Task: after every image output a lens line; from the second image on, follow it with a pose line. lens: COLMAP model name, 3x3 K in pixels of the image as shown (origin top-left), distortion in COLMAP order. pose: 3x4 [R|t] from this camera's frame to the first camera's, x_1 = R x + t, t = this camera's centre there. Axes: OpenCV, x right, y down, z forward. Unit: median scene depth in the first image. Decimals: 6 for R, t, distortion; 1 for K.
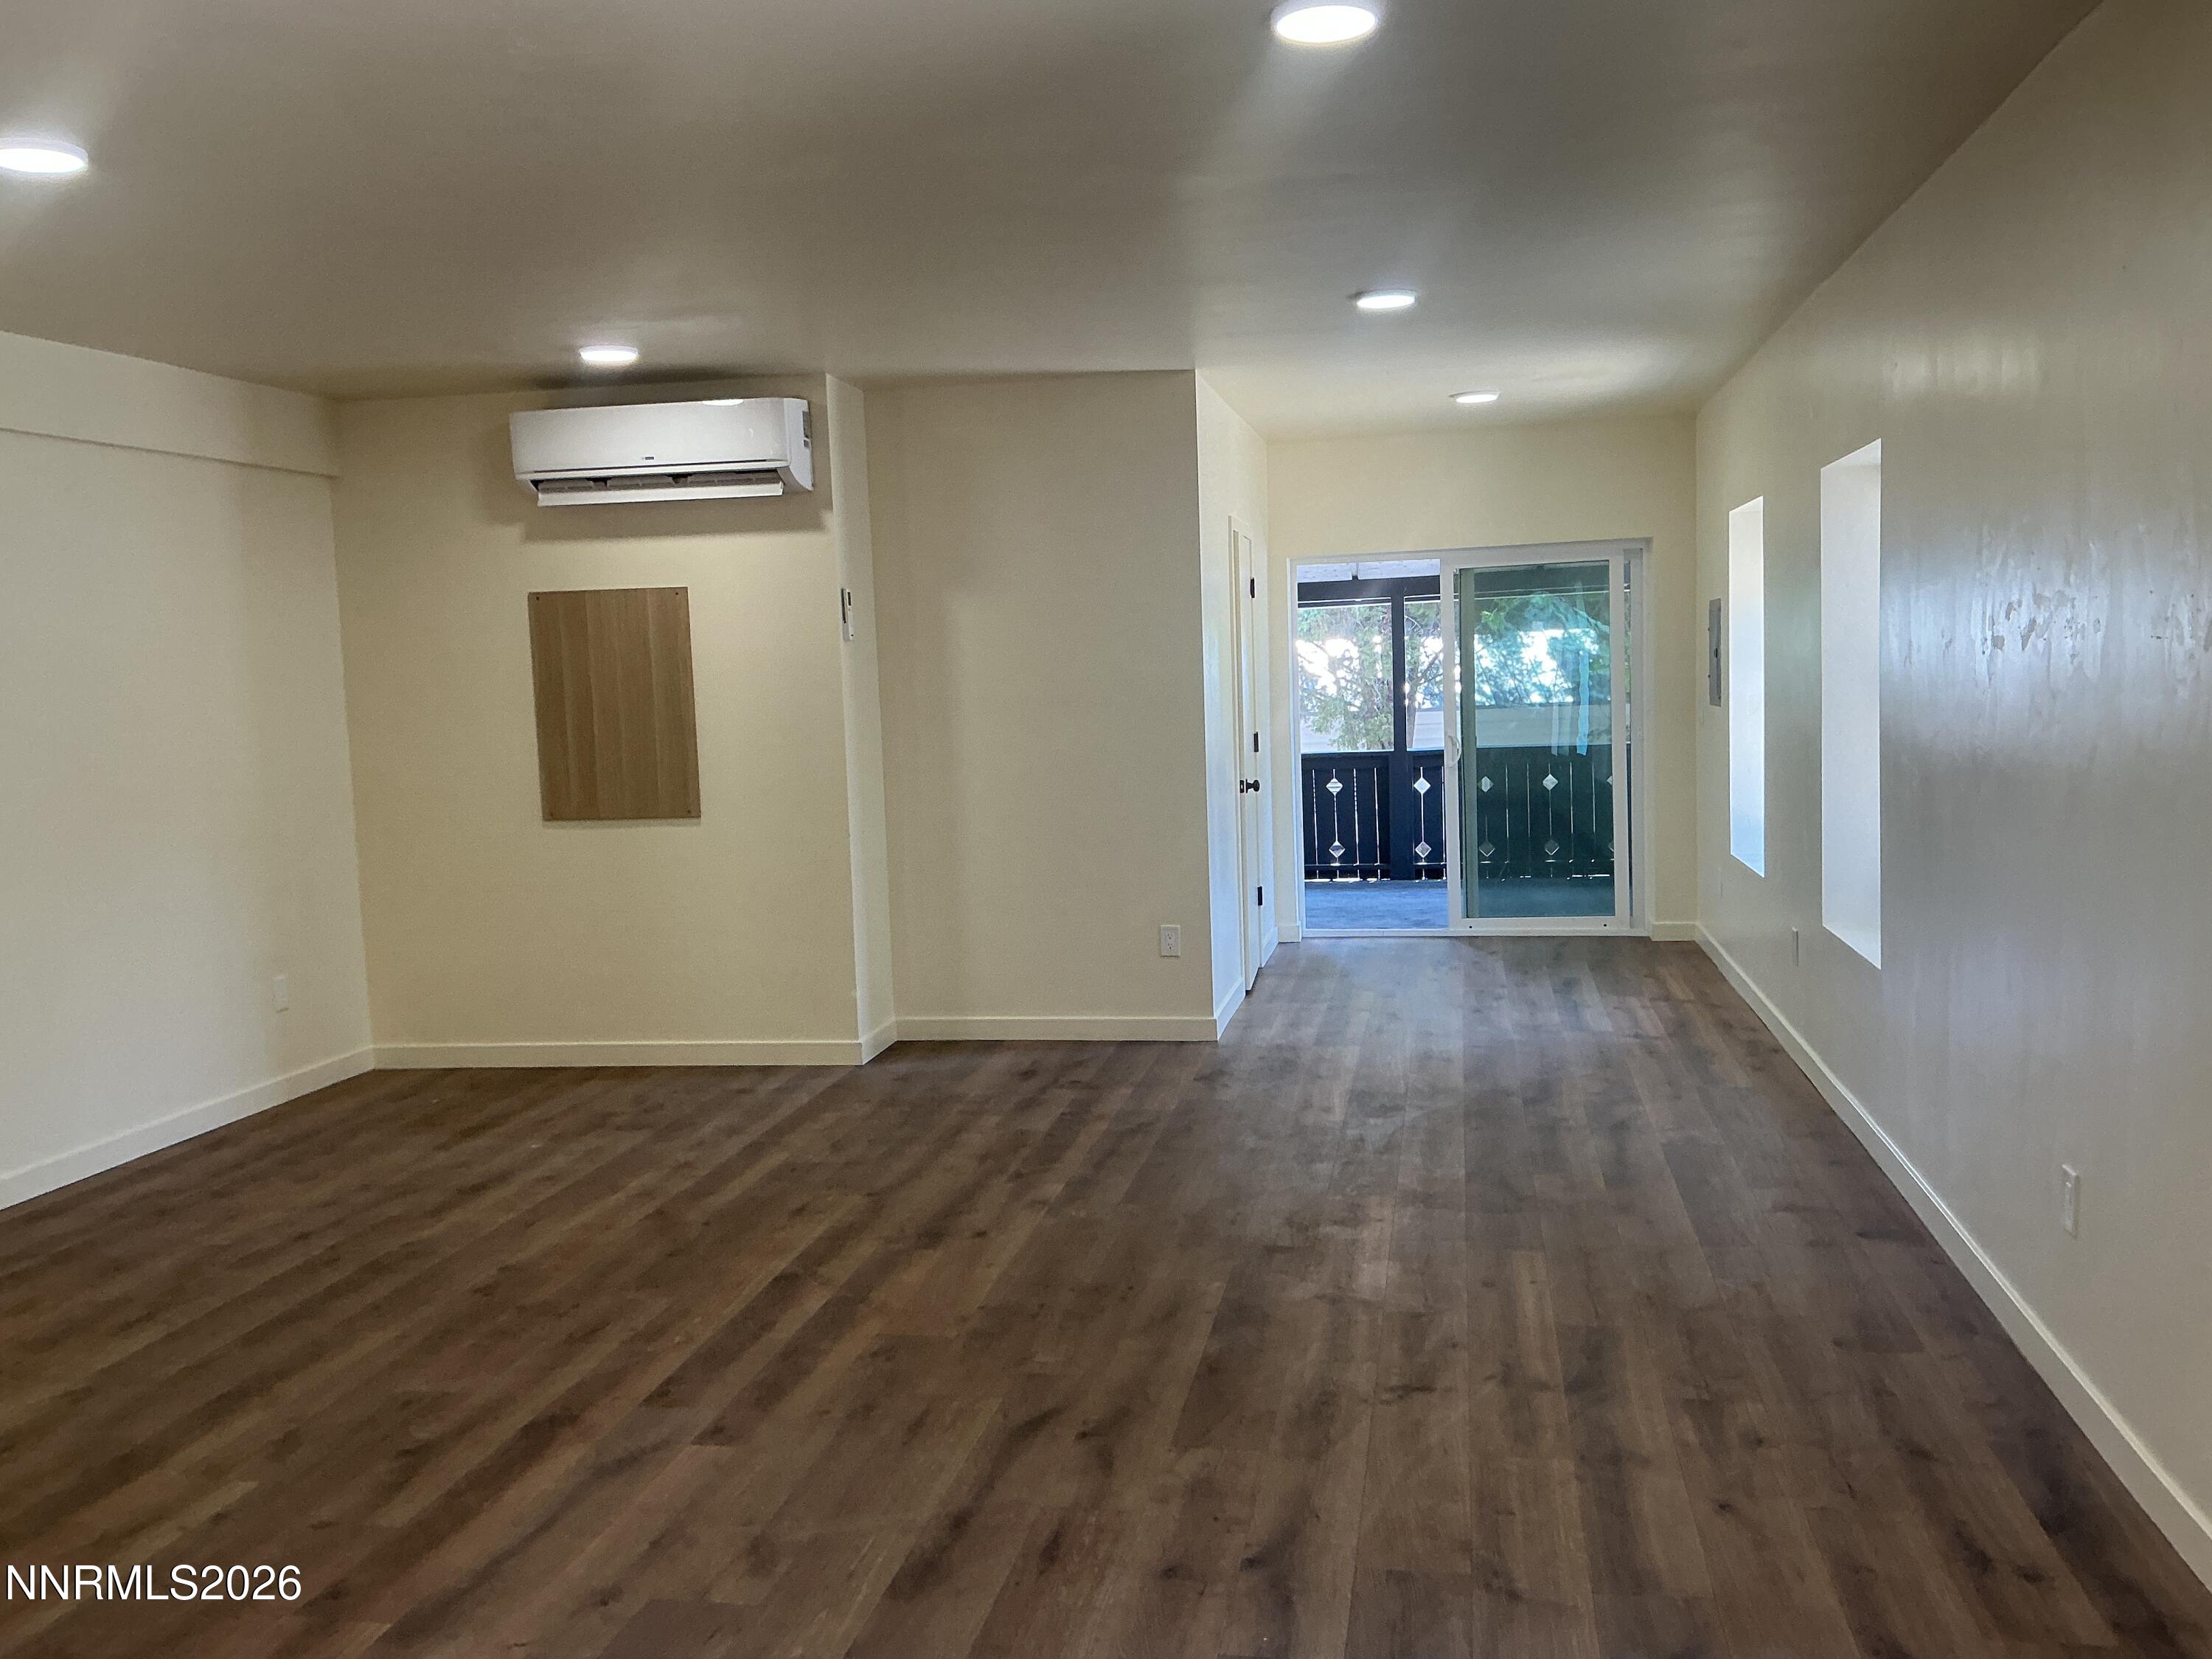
lens RADIAL K [[1820.3, 0, 1106.0], [0, 1820.3, 829.5], [0, 0, 1]] dist [0.077084, -0.183141]
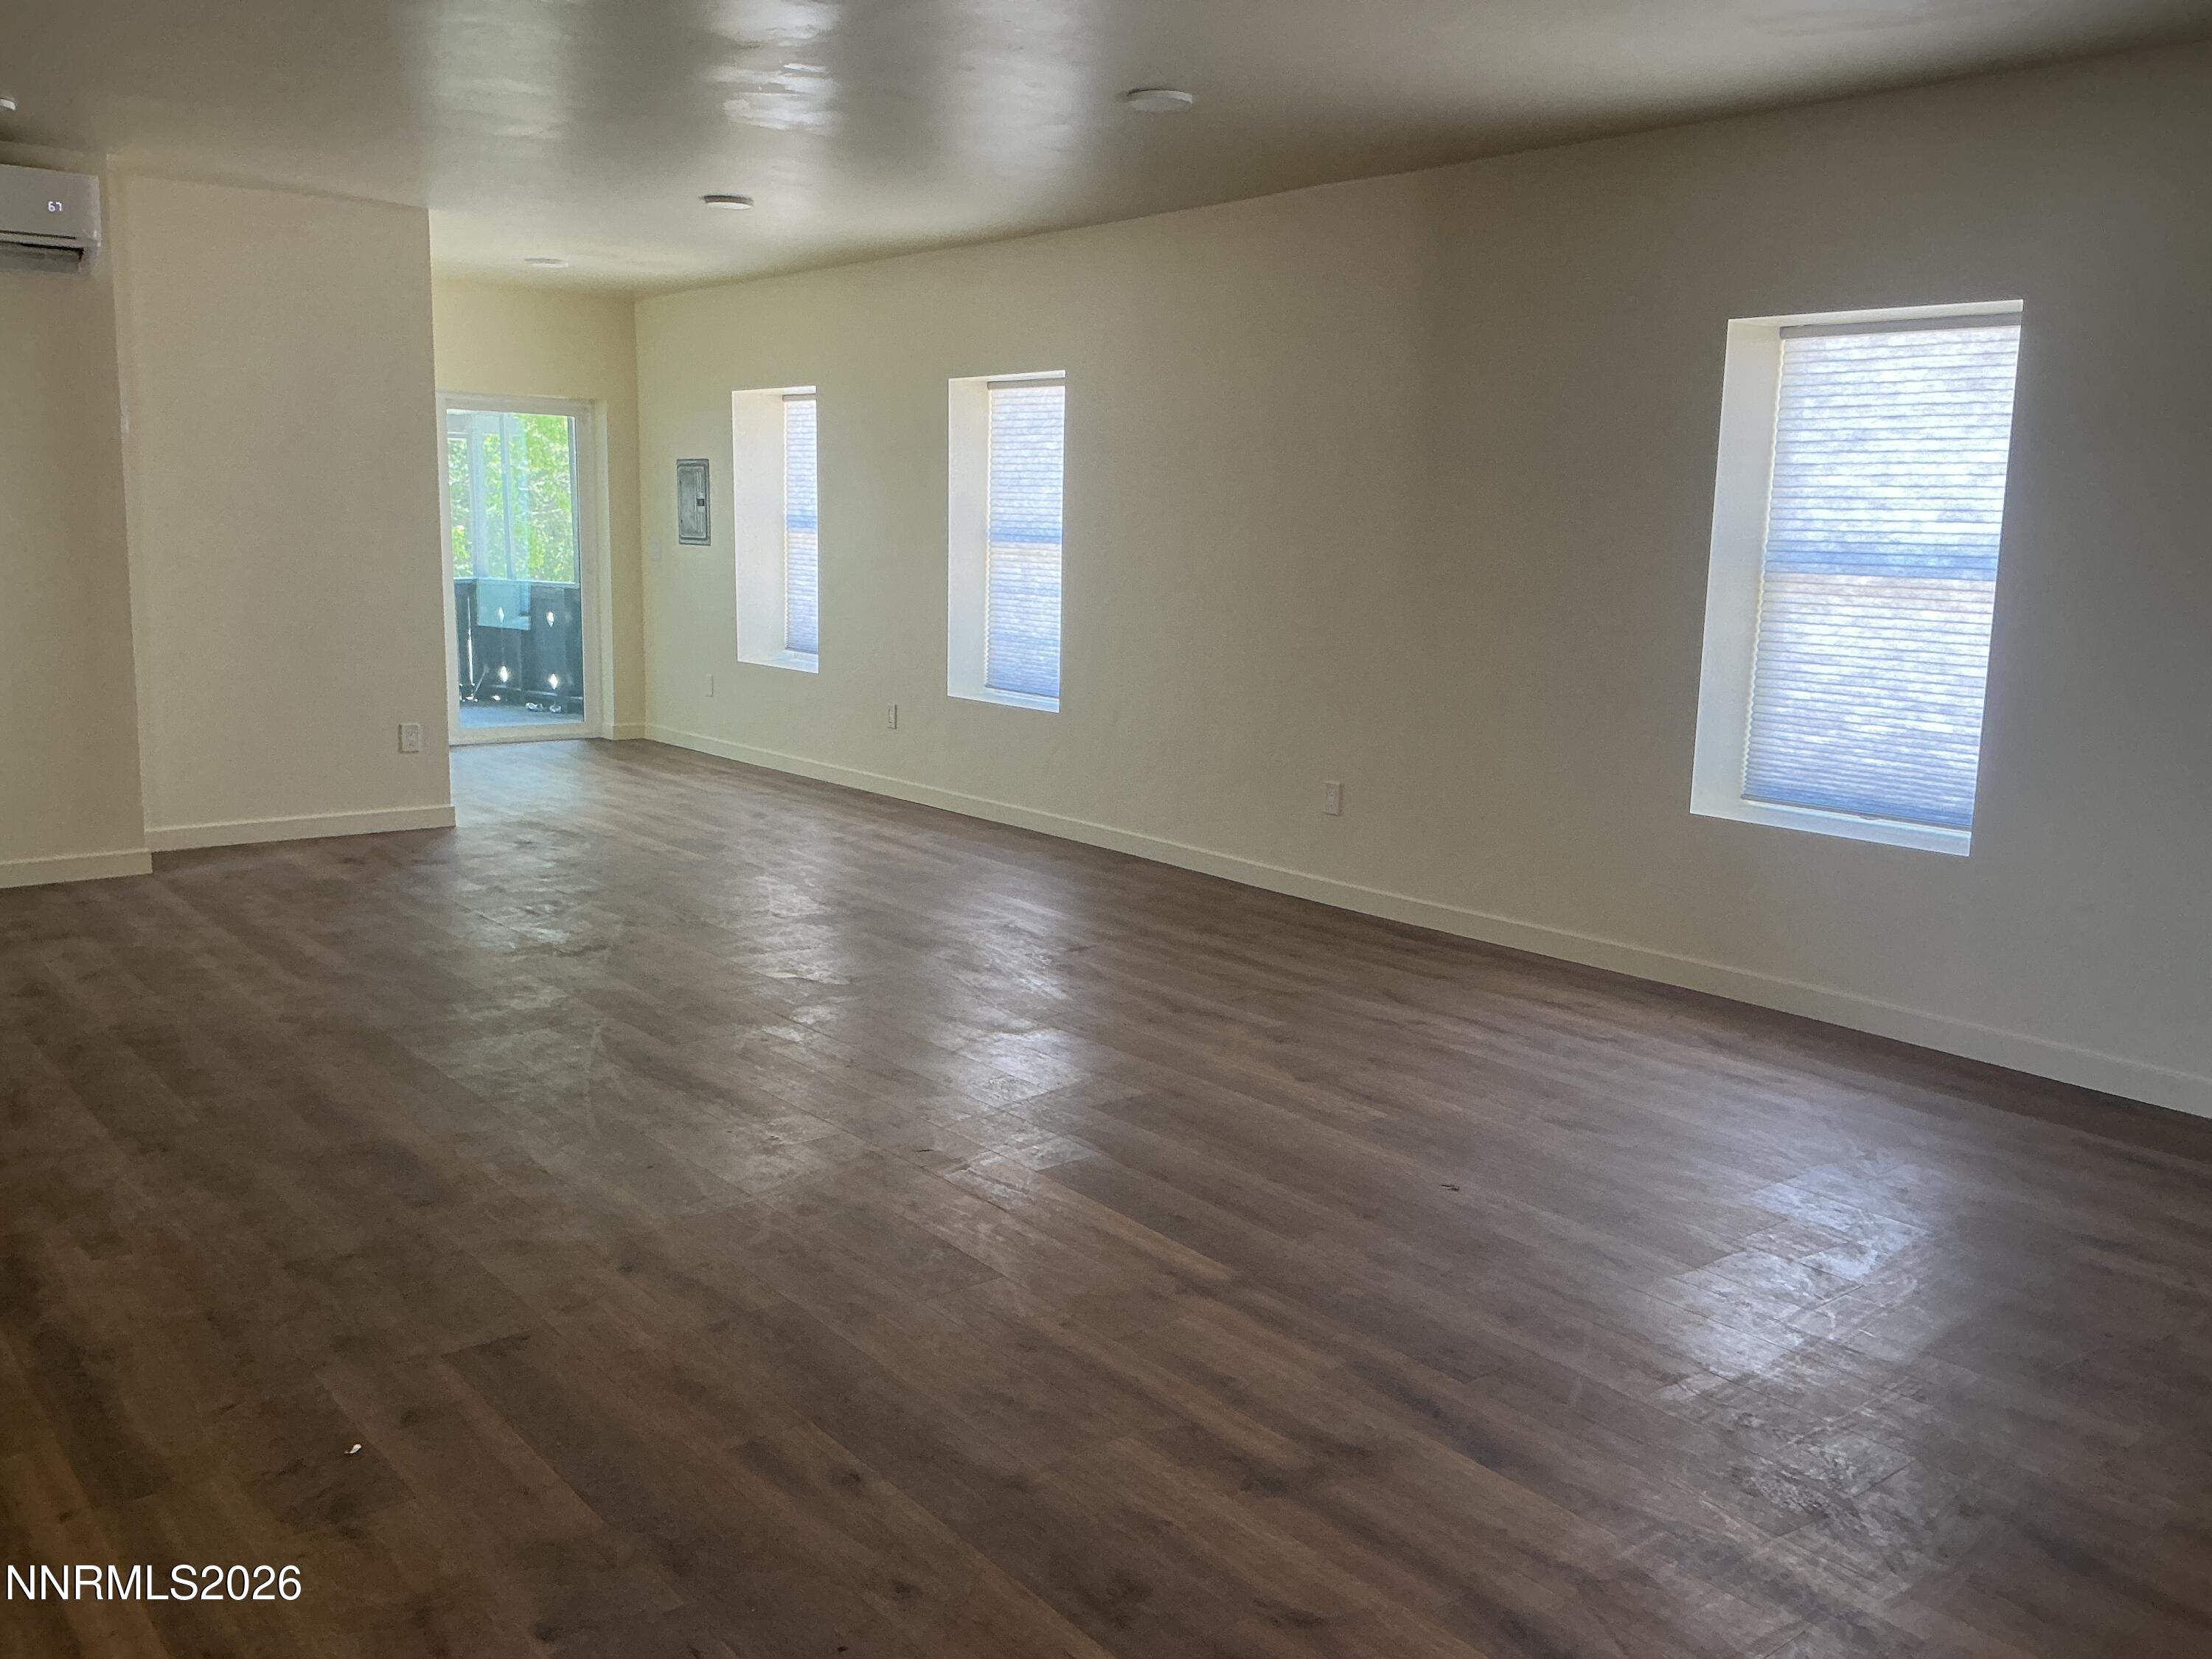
lens RADIAL K [[1807.5, 0, 1144.1], [0, 1807.5, 789.0], [0, 0, 1]] dist [0.090043, -0.199316]
pose [[0.632527, -0.060522, 0.772170, -0.606954], [0.019285, 0.997864, 0.062415, 0.037333], [-0.774298, -0.024588, 0.632343, -0.032455]]
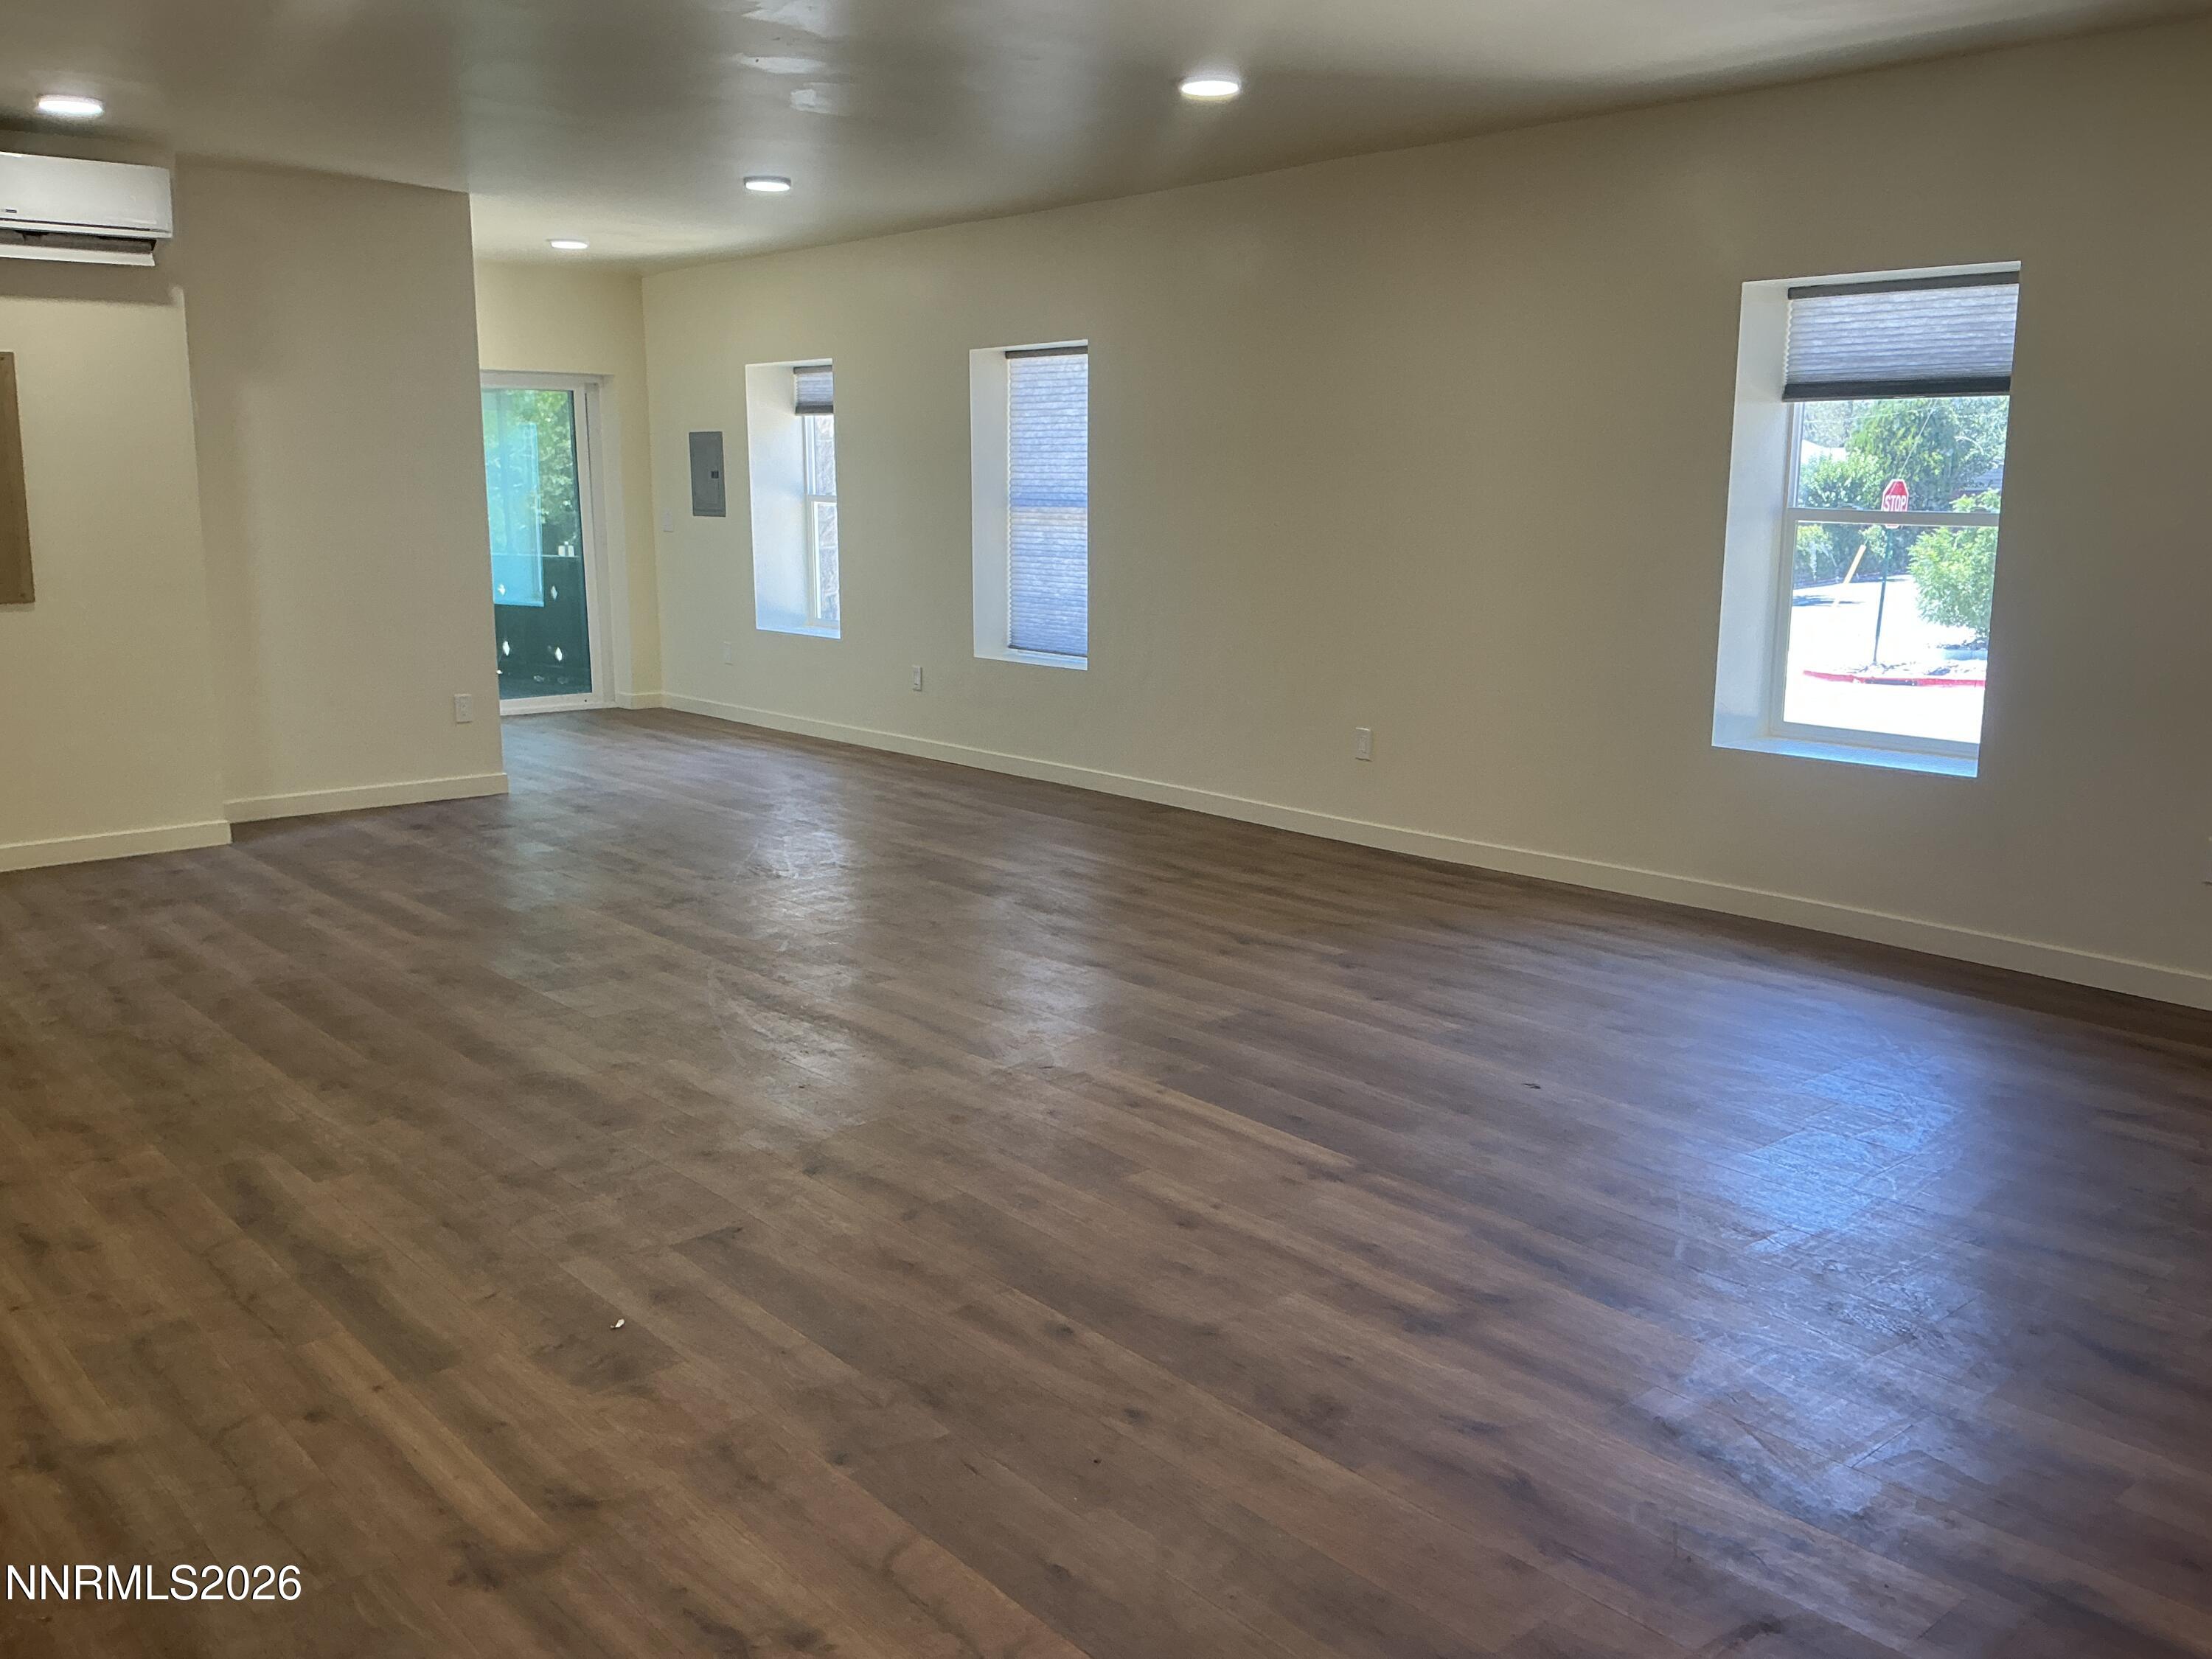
lens RADIAL K [[1820.3, 0, 1106.0], [0, 1820.3, 829.5], [0, 0, 1]] dist [0.077084, -0.183141]
pose [[0.613702, -0.106960, 0.782259, -0.695080], [0.041954, 0.993799, 0.102971, 0.040413], [-0.788422, -0.030375, 0.614384, -0.017957]]
